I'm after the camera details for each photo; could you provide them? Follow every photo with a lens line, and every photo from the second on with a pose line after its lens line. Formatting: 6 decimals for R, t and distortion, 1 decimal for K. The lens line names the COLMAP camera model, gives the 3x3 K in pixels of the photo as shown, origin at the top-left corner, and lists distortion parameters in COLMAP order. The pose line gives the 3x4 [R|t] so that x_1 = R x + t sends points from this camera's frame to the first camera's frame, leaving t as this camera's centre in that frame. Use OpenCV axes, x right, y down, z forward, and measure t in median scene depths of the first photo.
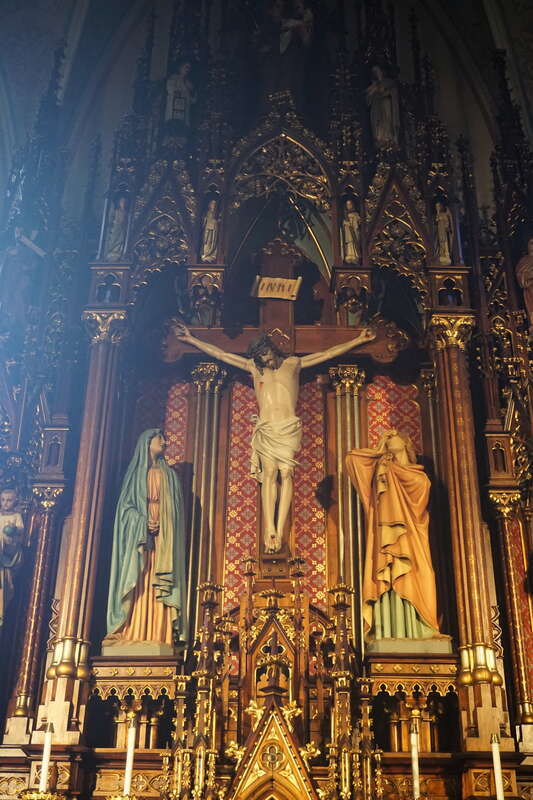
lens RADIAL K [[1043.8, 0, 266.5], [0, 1043.8, 400.0], [0, 0, 1]] dist [0.020164, 0.051840]
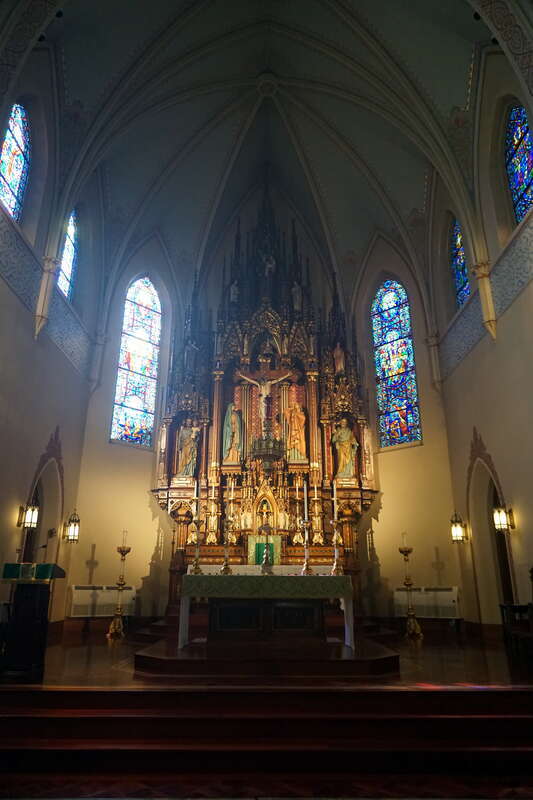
lens RADIAL K [[528.6, 0, 266.5], [0, 528.6, 400.0], [0, 0, 1]] dist [-0.019751, 0.002953]
pose [[0.999787, -0.005878, 0.019801, -0.023062], [0.001727, 0.979079, 0.203473, -0.379615], [-0.020583, -0.203396, 0.978880, -0.875400]]
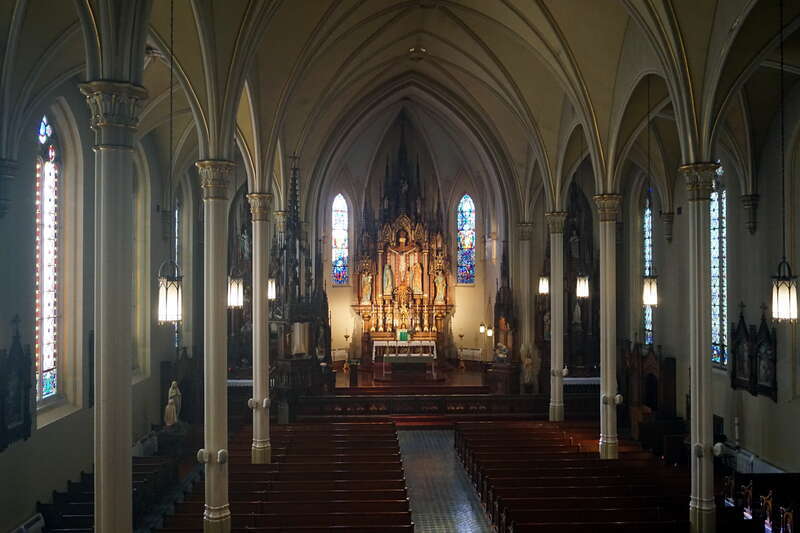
lens RADIAL K [[698.5, 0, 400.0], [0, 698.5, 266.5], [0, 0, 1]] dist [0.003826, 0.000121]
pose [[0.998164, -0.014298, 0.058850, -0.328010], [-0.017647, 0.860893, 0.508480, -2.693245], [-0.057933, -0.508585, 0.859060, -3.602594]]
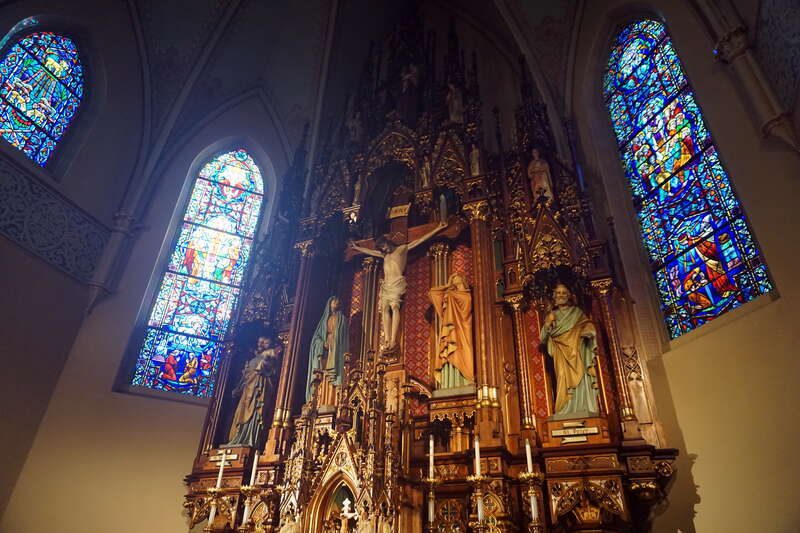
lens RADIAL K [[528.6, 0, 400.0], [0, 528.6, 266.5], [0, 0, 1]] dist [-0.019751, 0.002953]
pose [[0.923020, -0.196315, -0.330900, 0.350203], [0.177532, 0.980316, -0.086387, 0.082683], [0.341346, 0.020992, 0.939703, 0.126632]]
